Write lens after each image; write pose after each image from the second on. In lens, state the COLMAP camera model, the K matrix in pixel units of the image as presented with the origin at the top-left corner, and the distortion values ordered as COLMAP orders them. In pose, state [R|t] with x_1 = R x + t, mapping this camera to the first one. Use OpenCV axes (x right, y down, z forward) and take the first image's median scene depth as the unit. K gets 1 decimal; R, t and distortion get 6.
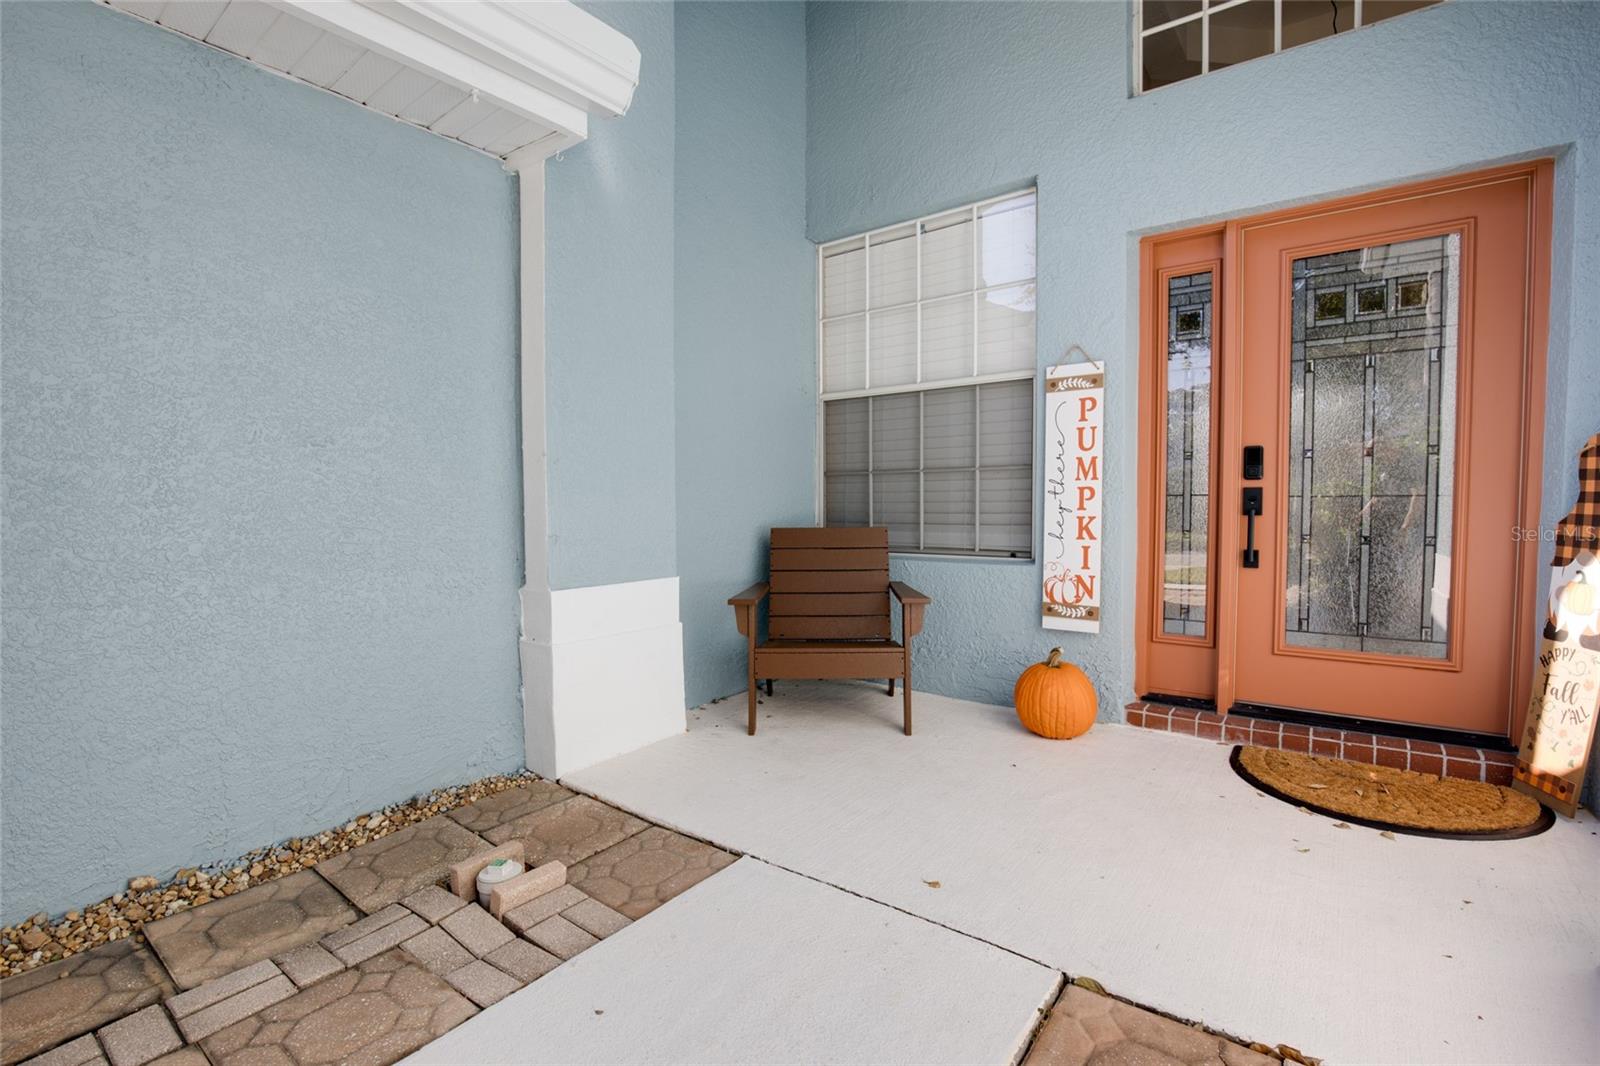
lens RADIAL K [[736.7, 0, 802.0], [0, 736.7, 537.1], [0, 0, 1]] dist [-0.031909, 0.000344]
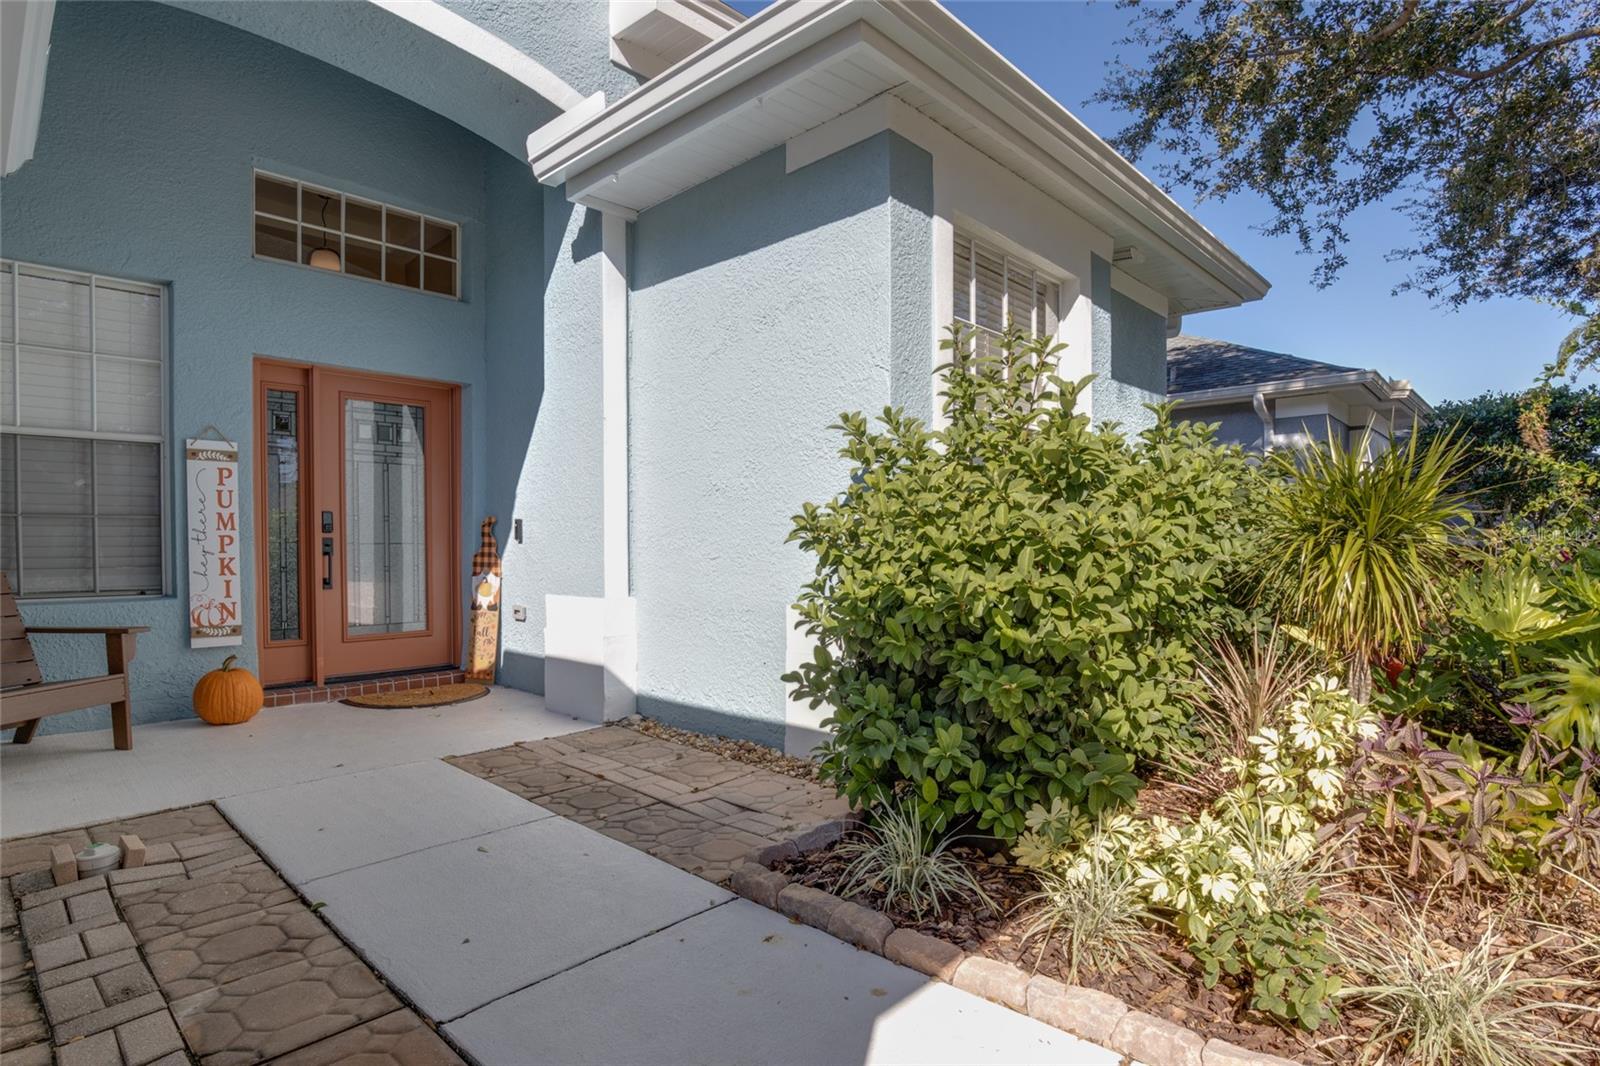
lens RADIAL K [[758.9, 0, 804.2], [0, 758.9, 541.8], [0, 0, 1]] dist [-0.033789, 0.000160]
pose [[0.069609, 0.010291, 0.997521, -0.875489], [0.050042, 0.998652, -0.013794, 0.013631], [-0.996318, 0.050878, 0.069000, -0.129286]]
